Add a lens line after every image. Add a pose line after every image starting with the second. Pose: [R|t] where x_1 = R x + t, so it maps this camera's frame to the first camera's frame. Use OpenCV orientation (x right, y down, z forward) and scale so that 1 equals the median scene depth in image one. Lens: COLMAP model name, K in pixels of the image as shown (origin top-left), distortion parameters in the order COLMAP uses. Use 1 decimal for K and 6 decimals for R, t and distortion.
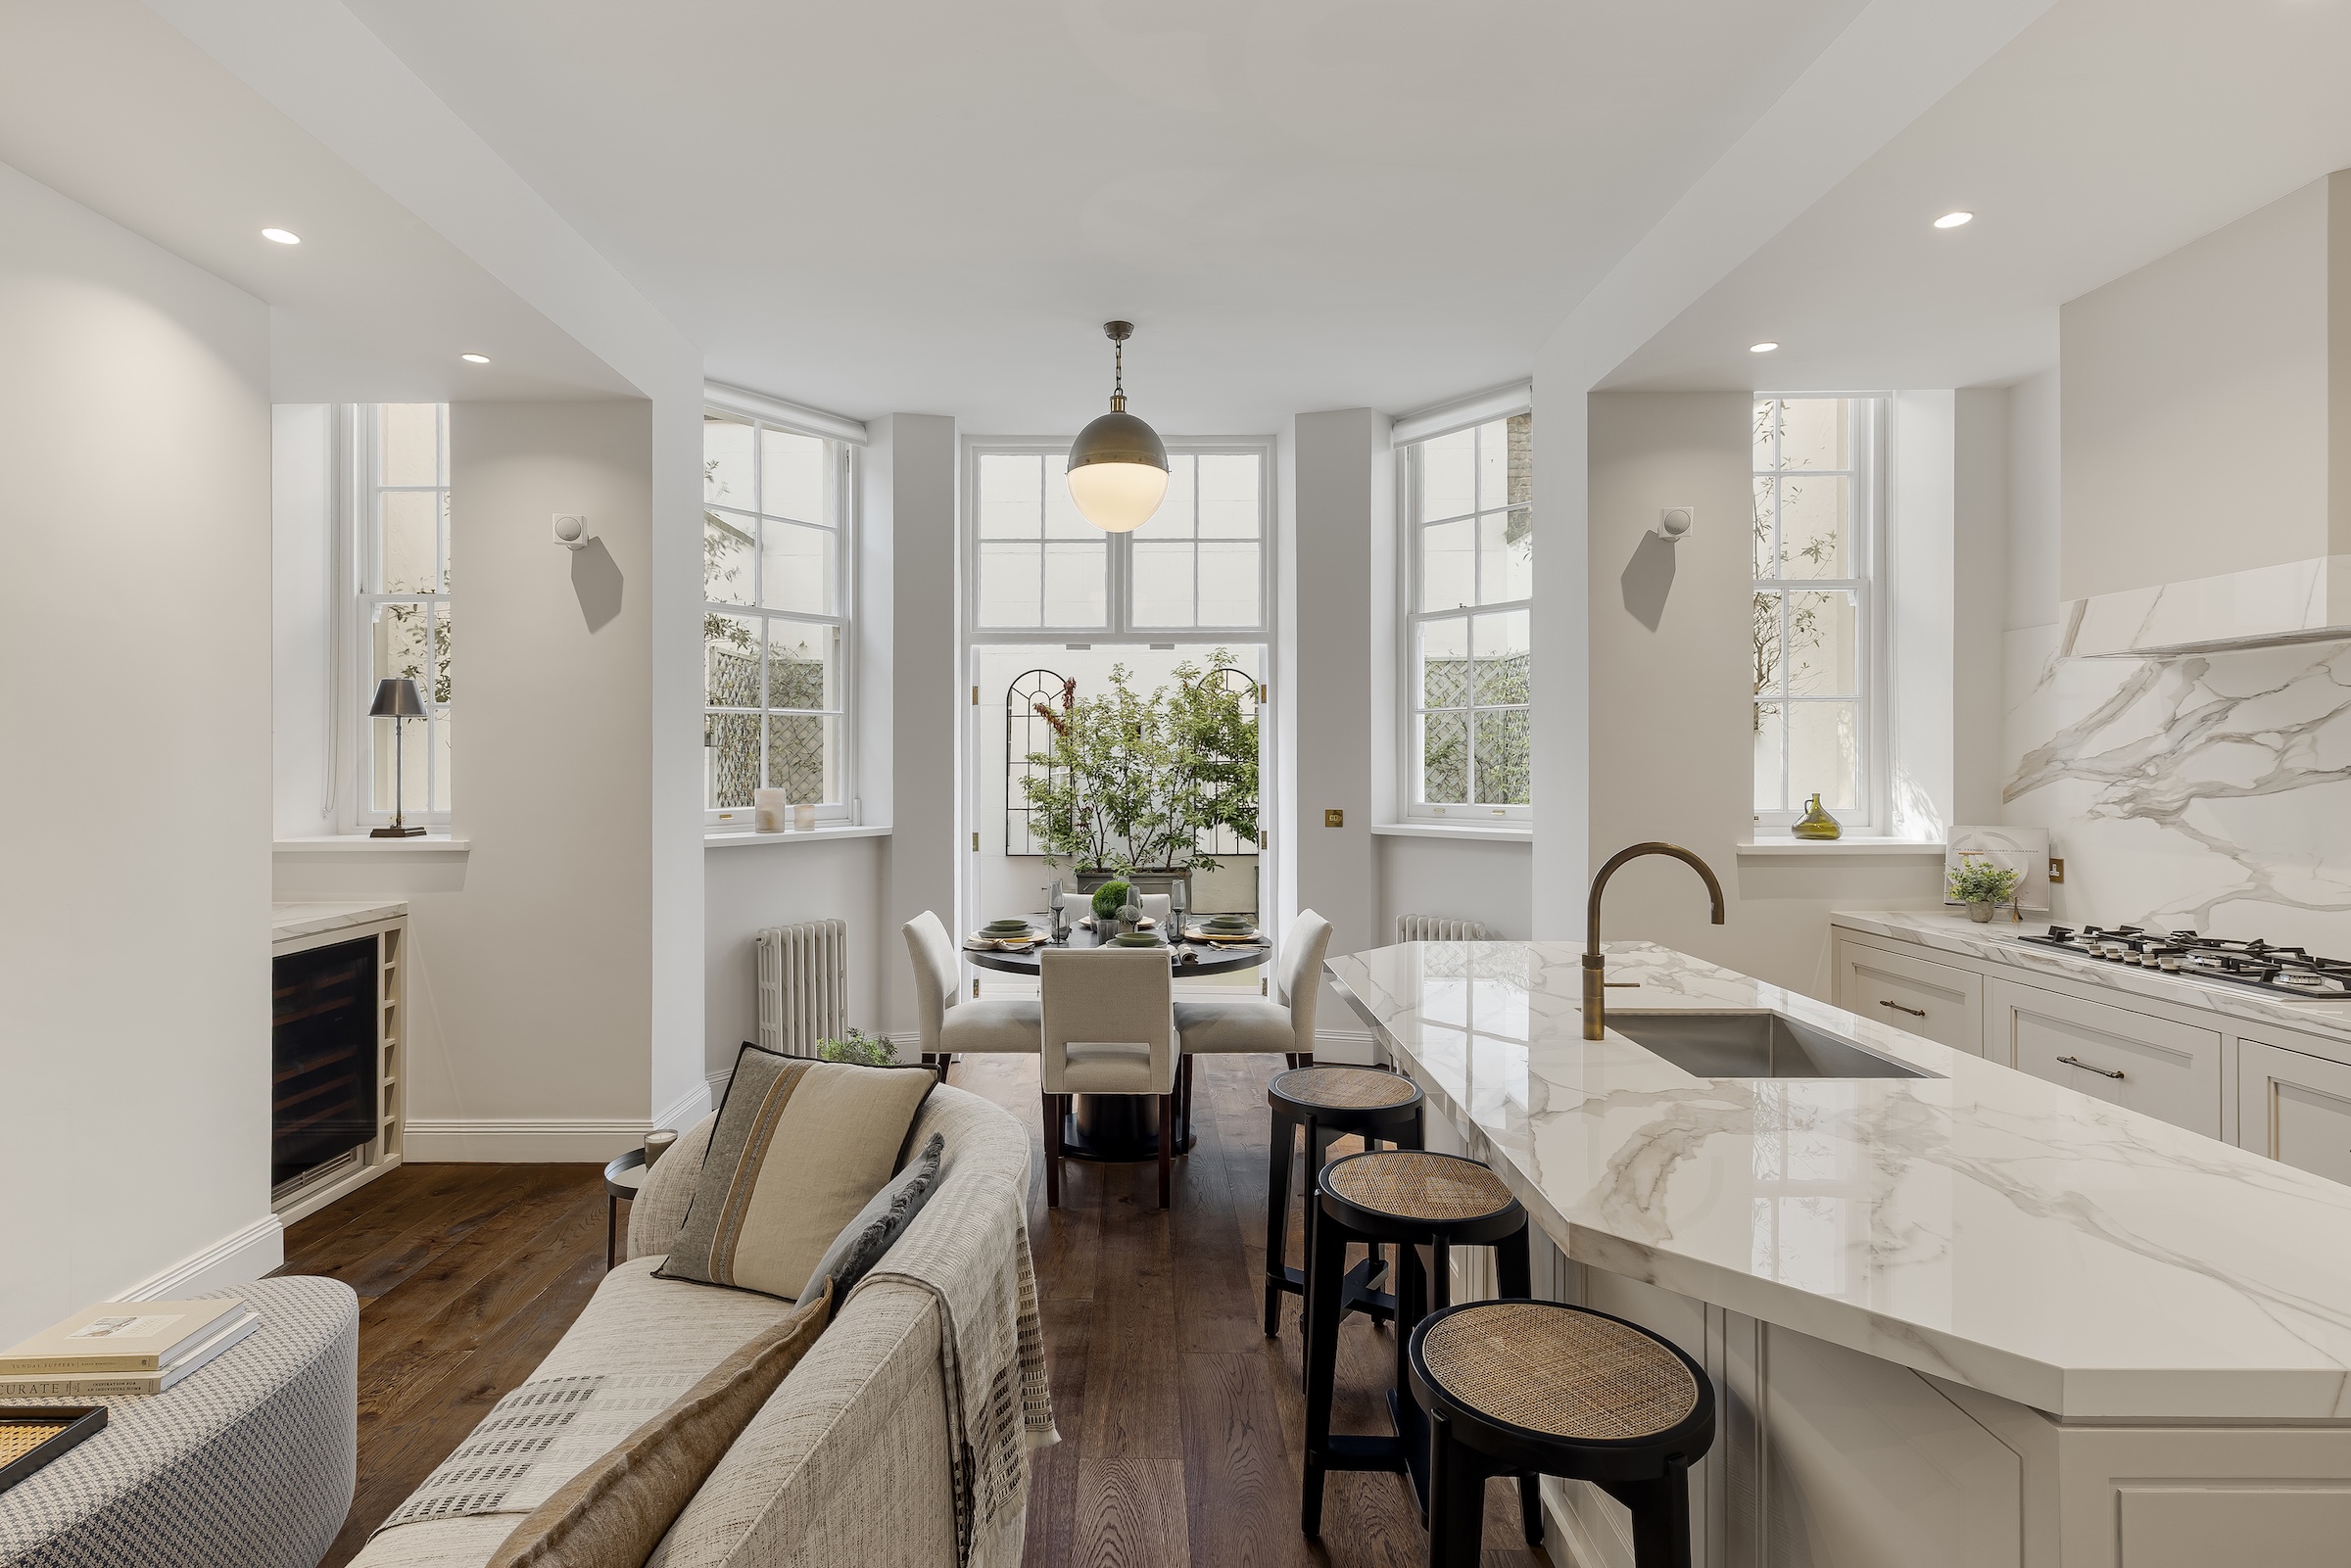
lens RADIAL K [[1092.1, 0, 1167.4], [0, 1092.1, 766.2], [0, 0, 1]] dist [-0.001696, 0.000535]
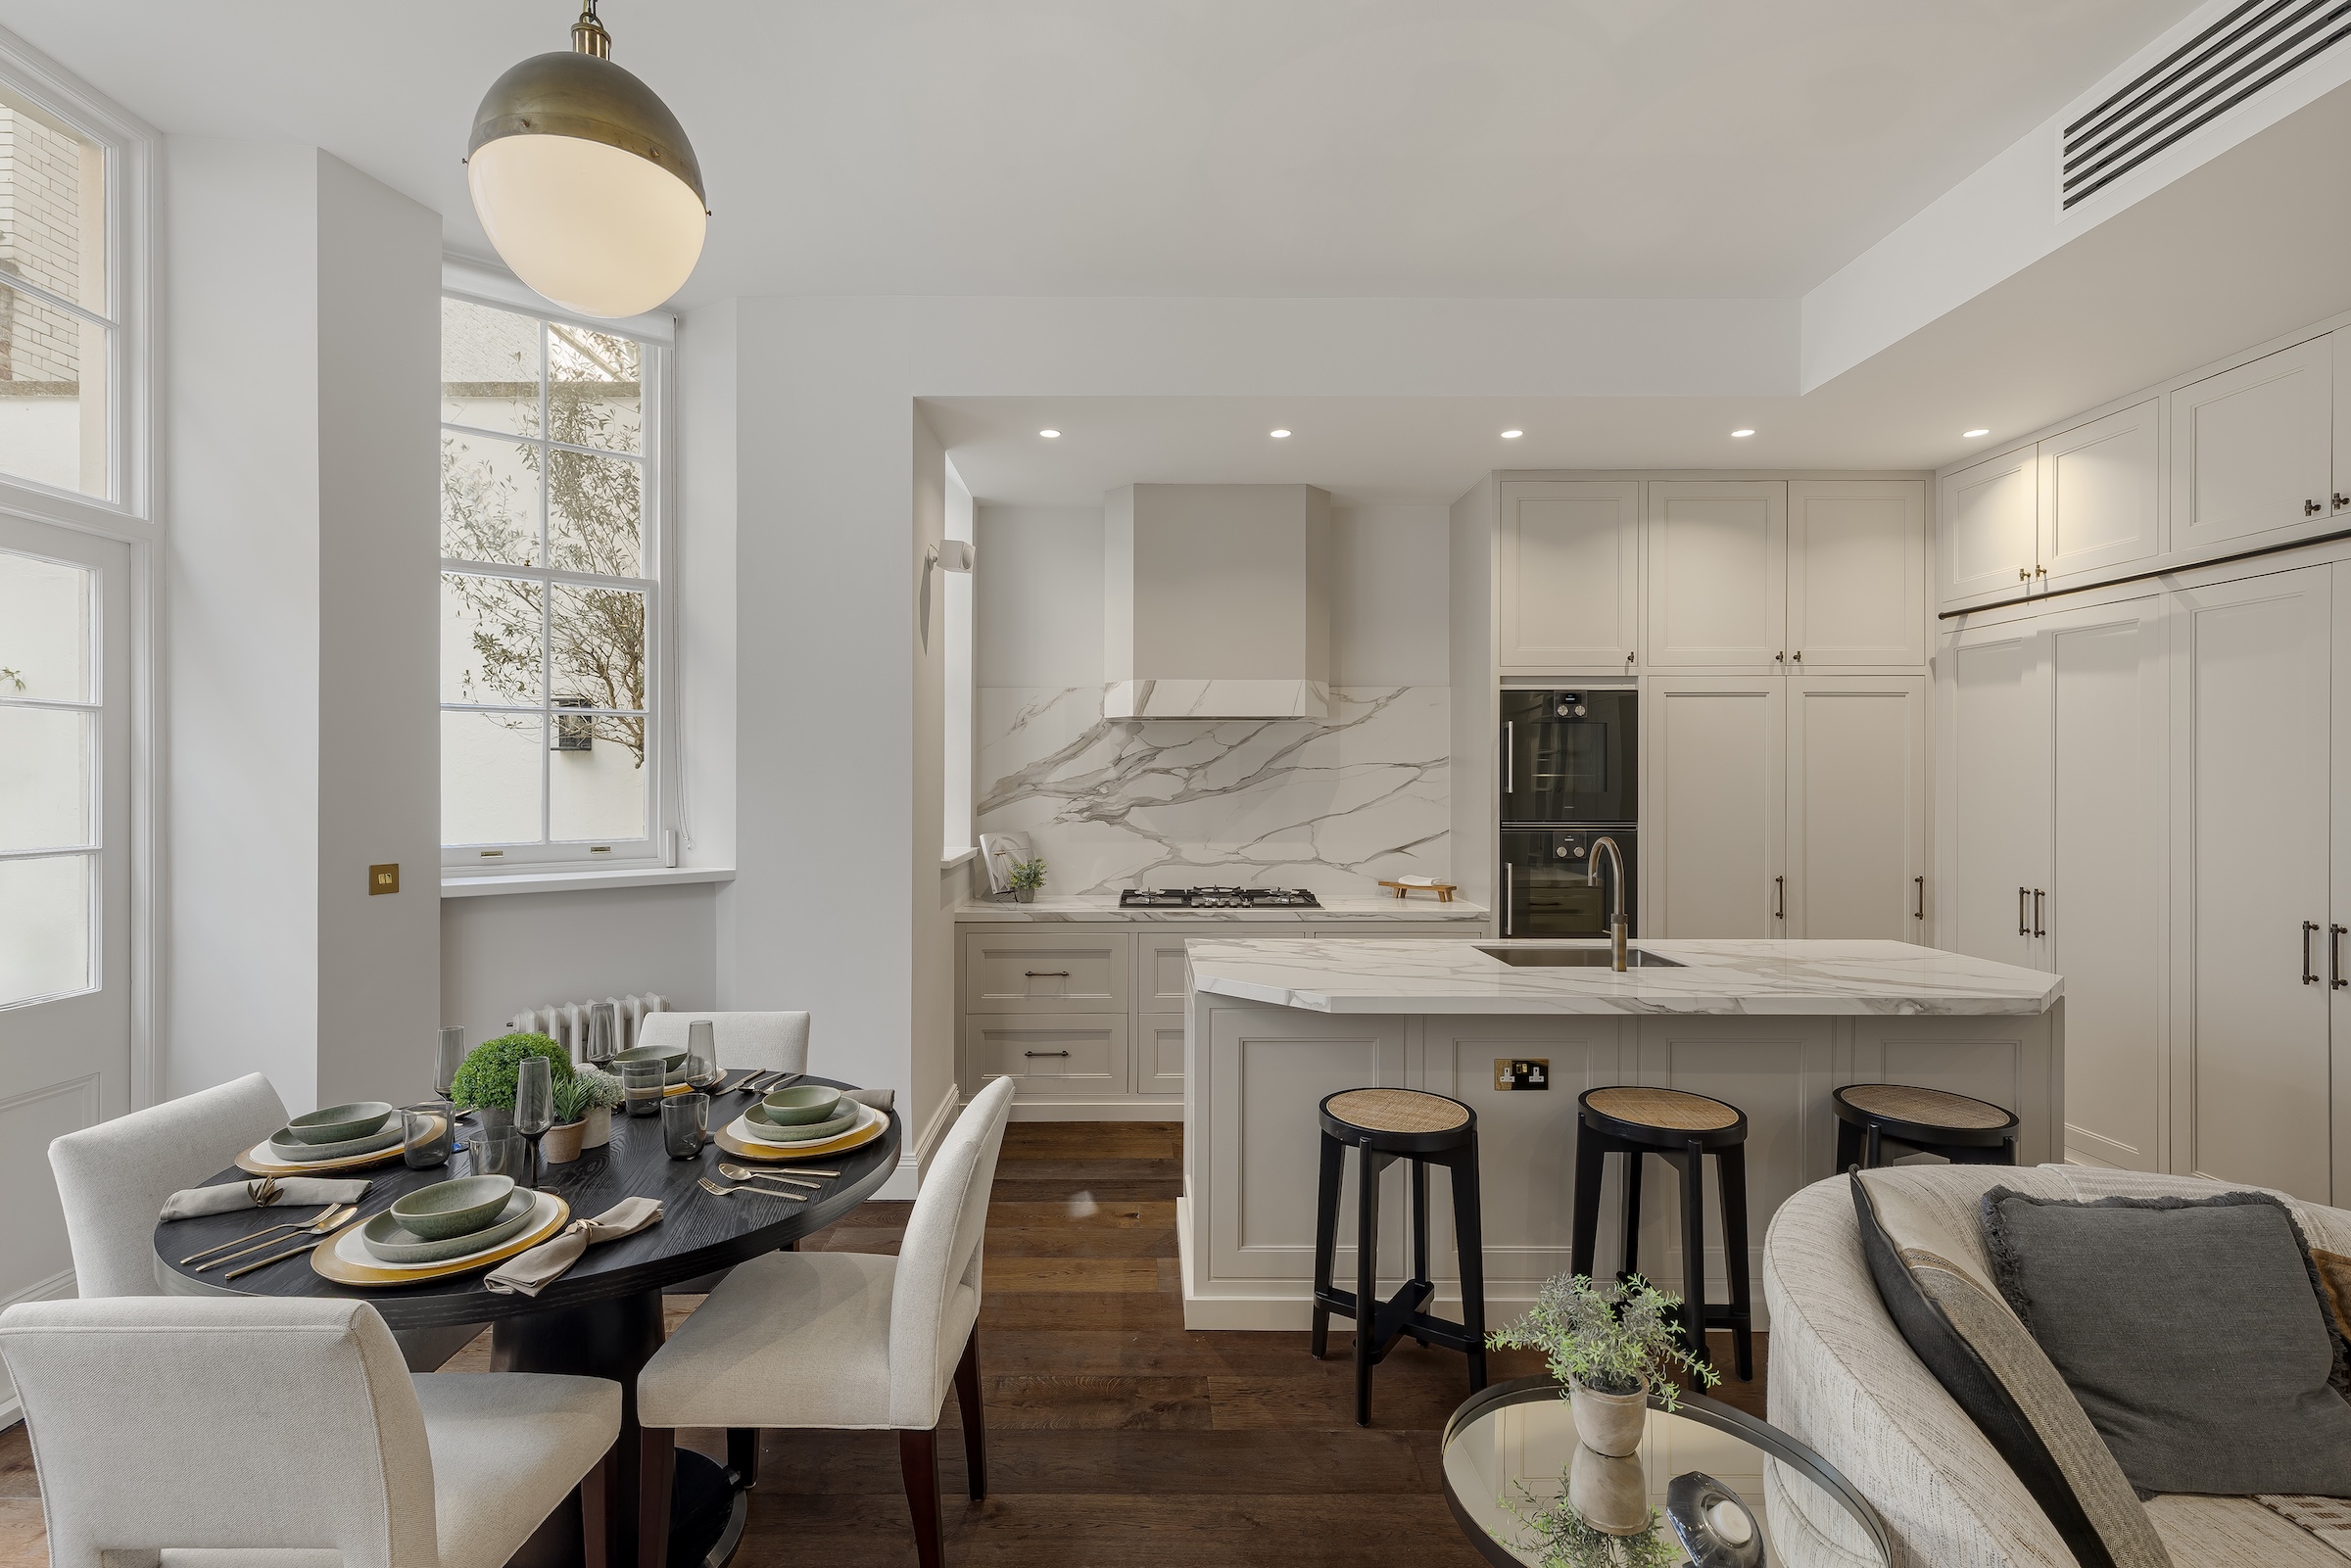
lens RADIAL K [[1092.1, 0, 1191.6], [0, 1092.1, 790.7], [0, 0, 1]] dist [-0.001696, 0.000535]
pose [[-0.001678, -0.001292, 0.999998, -0.671089], [0.004722, 0.999988, 0.001300, 0.002760], [-0.999987, 0.004724, -0.001672, 0.887260]]
